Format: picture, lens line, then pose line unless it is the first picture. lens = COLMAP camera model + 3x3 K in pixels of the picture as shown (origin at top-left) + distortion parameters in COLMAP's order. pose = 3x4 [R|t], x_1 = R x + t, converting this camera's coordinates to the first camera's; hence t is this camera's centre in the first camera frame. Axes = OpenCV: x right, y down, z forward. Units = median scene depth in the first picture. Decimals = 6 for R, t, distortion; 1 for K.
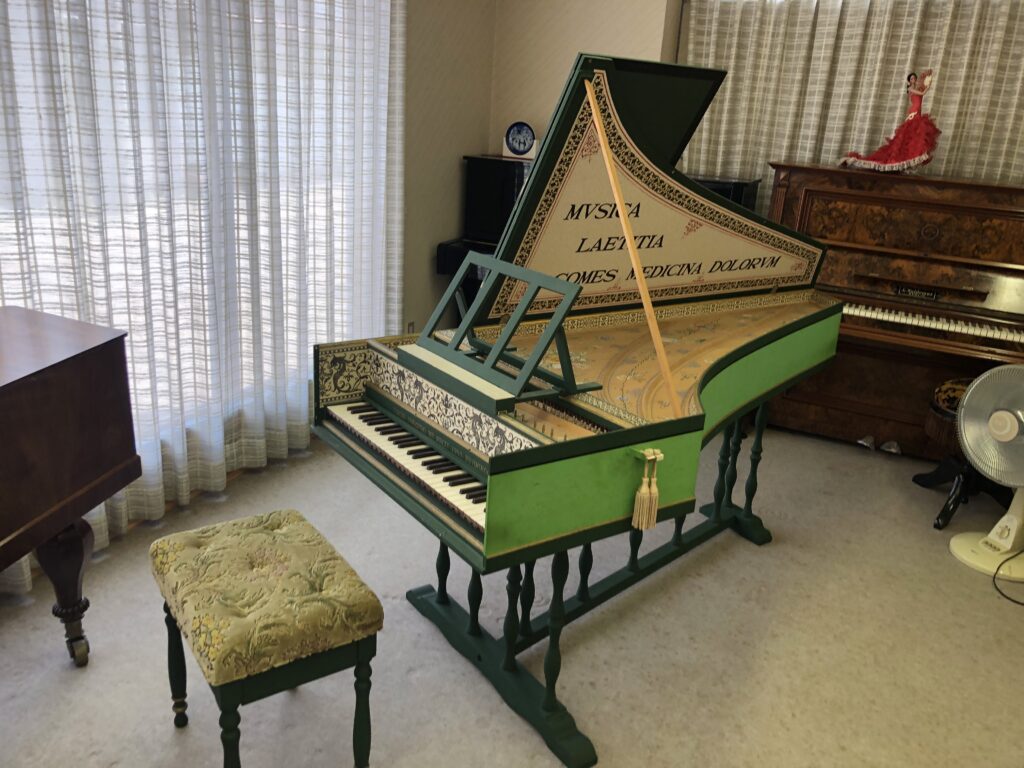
lens RADIAL K [[837.5, 0, 512.0], [0, 837.5, 384.0], [0, 0, 1]] dist [0.030545, -0.005895]
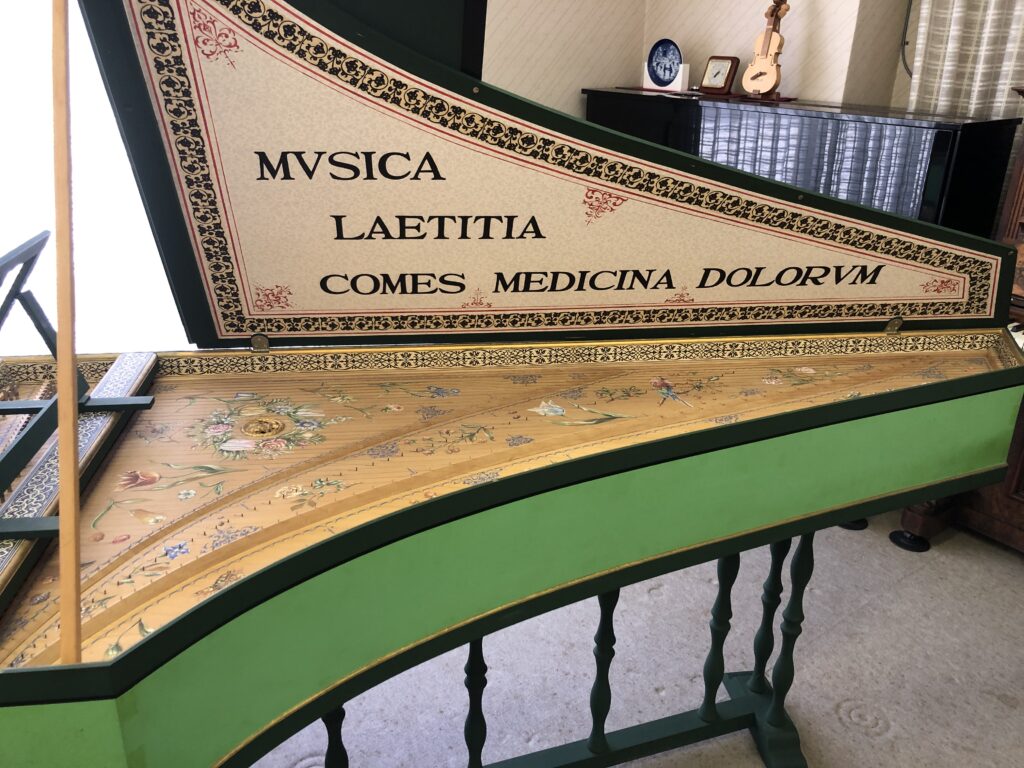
lens RADIAL K [[857.5, 0, 512.0], [0, 857.5, 384.0], [0, 0, 1]] dist [0.011389, 0.006478]
pose [[0.897065, 0.128532, -0.422794, 0.256451], [-0.108382, 0.991537, 0.071472, -0.068380], [0.428402, -0.018291, 0.903403, 0.315311]]
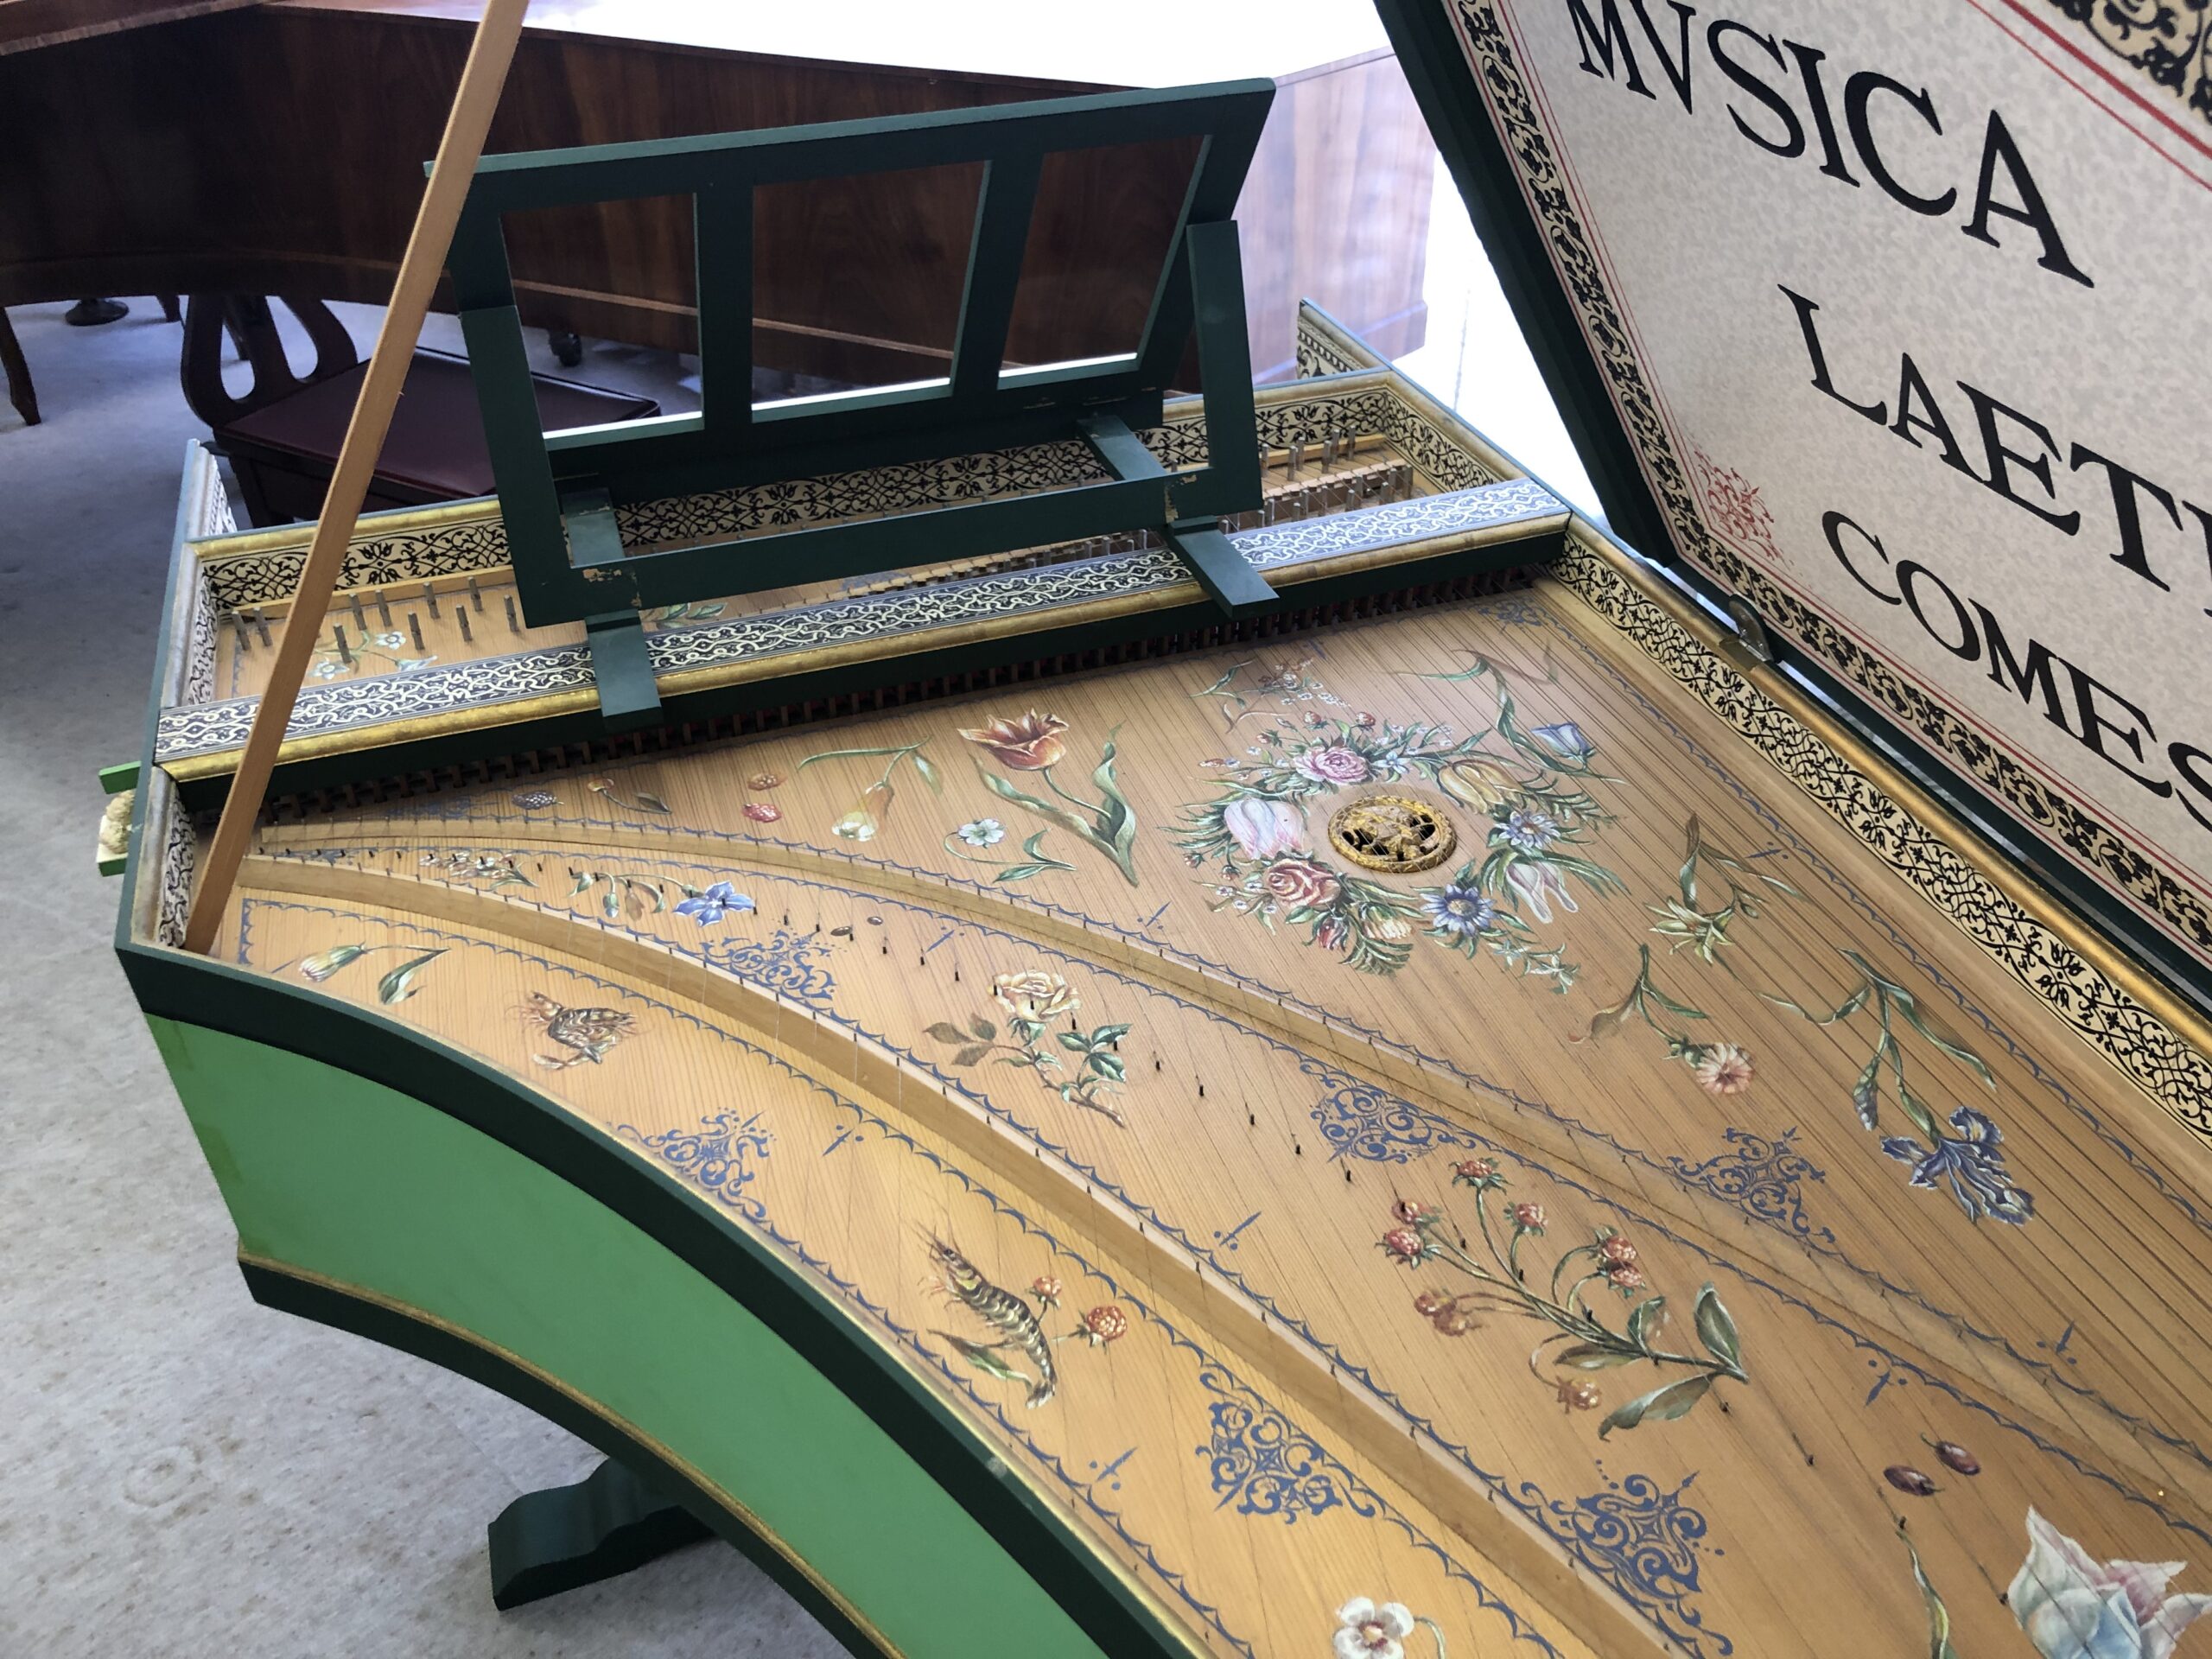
lens RADIAL K [[1819.1, 0, 1120.1], [0, 1819.1, 829.8], [0, 0, 1]] dist [0.004909, 0.002814]
pose [[-0.267416, 0.516117, -0.813703, 0.230213], [-0.302134, 0.756960, 0.579419, -0.142691], [0.914988, 0.400793, -0.046486, 0.553719]]
